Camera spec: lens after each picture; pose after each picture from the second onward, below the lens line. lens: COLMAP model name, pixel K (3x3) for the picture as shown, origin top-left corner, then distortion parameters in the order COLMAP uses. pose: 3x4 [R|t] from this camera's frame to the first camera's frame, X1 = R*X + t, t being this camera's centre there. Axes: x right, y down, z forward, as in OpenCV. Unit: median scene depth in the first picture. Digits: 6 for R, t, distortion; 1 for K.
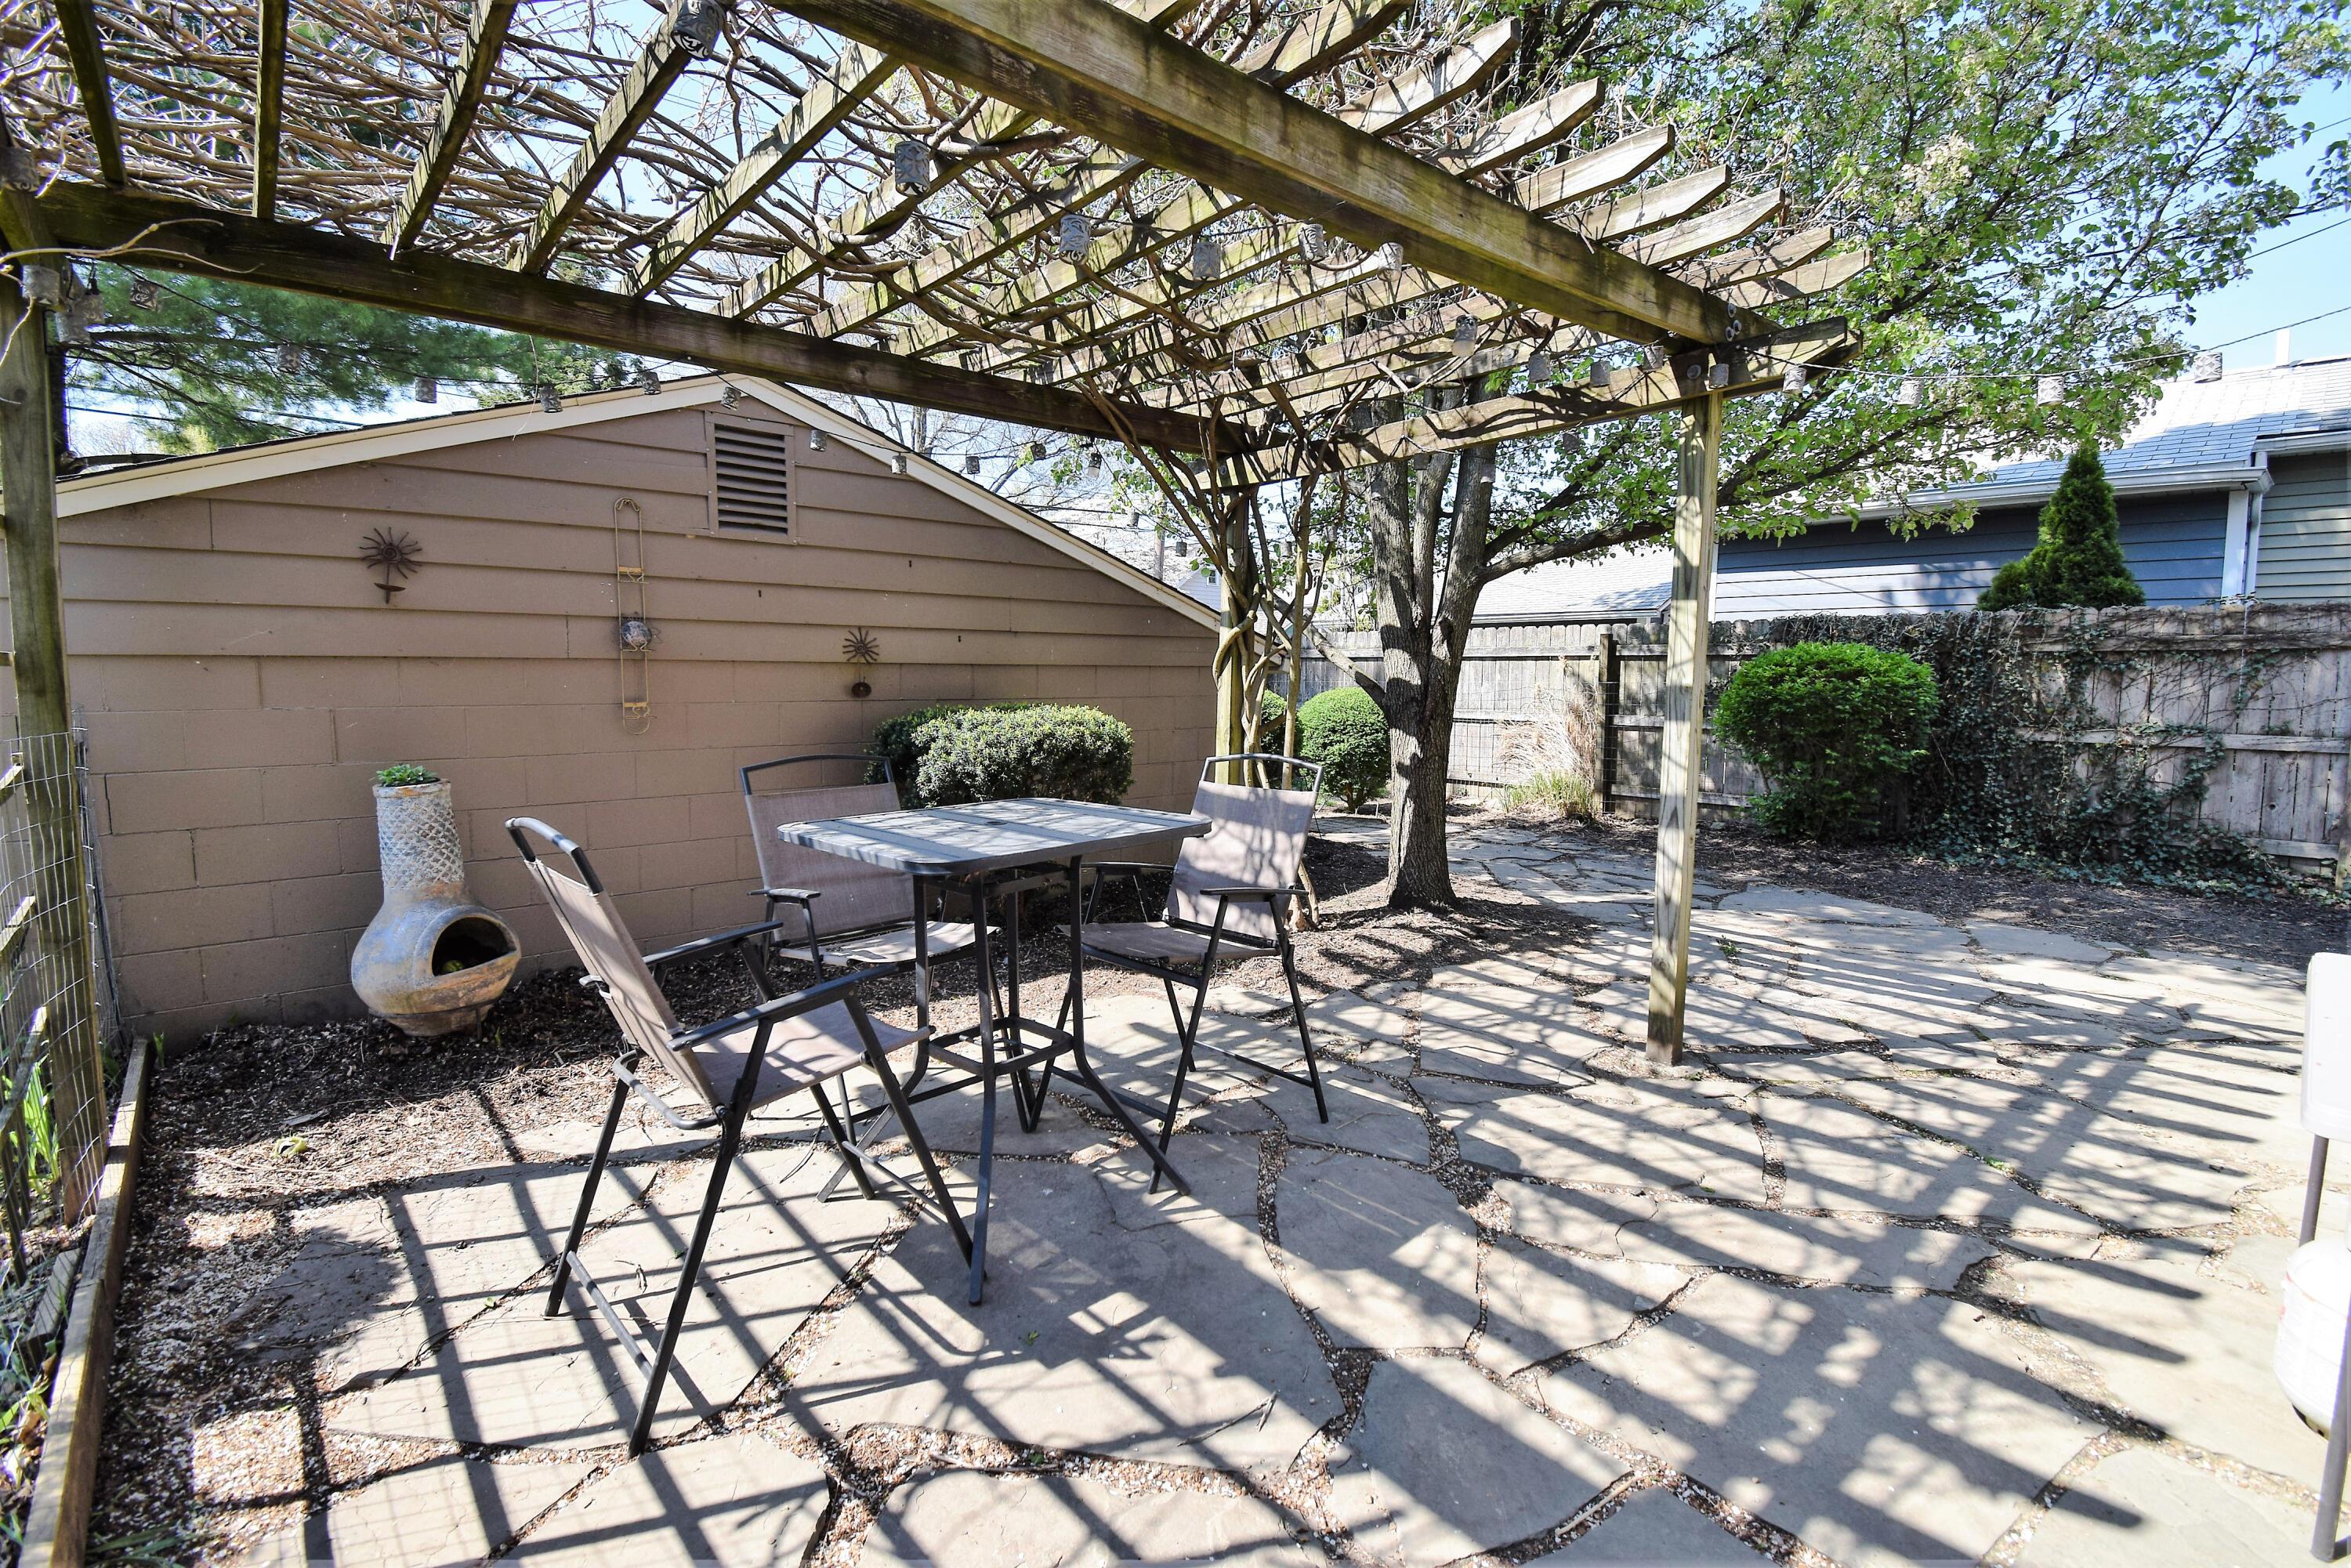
lens RADIAL K [[1038.2, 0, 1175.5], [0, 1038.2, 784.0], [0, 0, 1]] dist [0.019506, -0.026762]
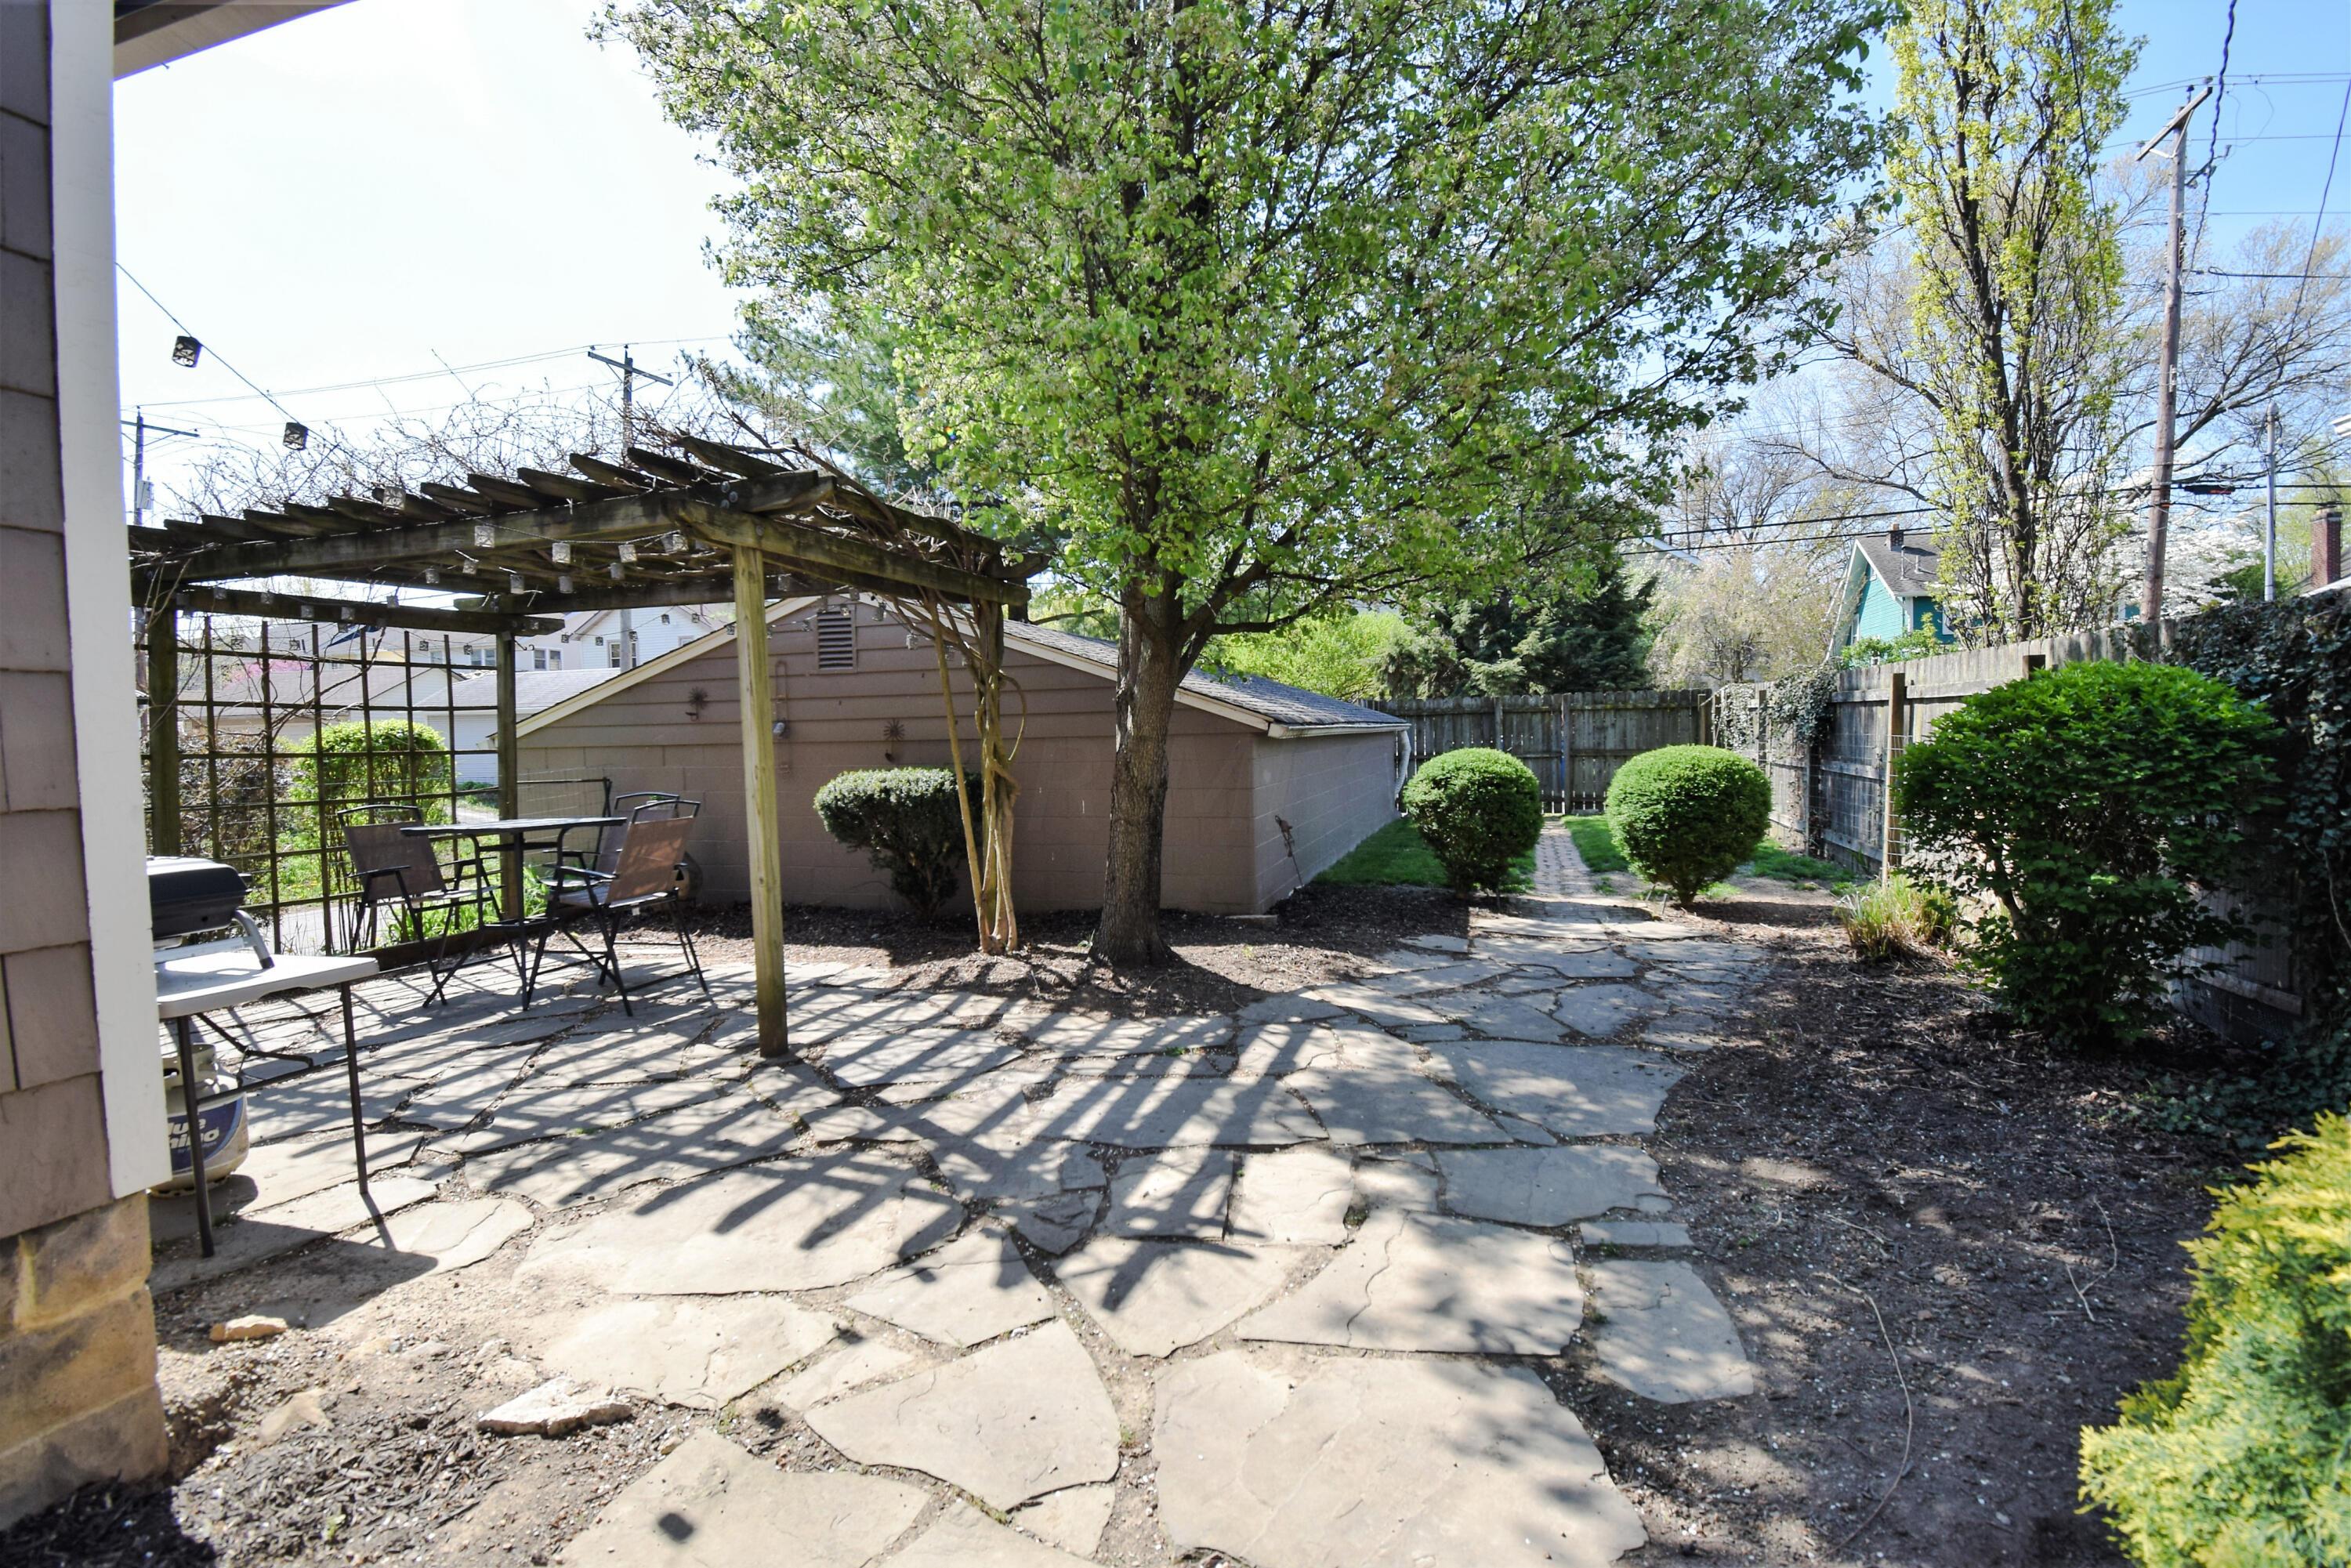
lens RADIAL K [[1038.2, 0, 1175.5], [0, 1038.2, 784.0], [0, 0, 1]] dist [0.019506, -0.026762]
pose [[0.537682, 0.028493, -0.842666, 2.052965], [-0.070116, 0.997478, -0.011011, -0.099913], [0.840227, 0.065005, 0.538324, 0.797822]]
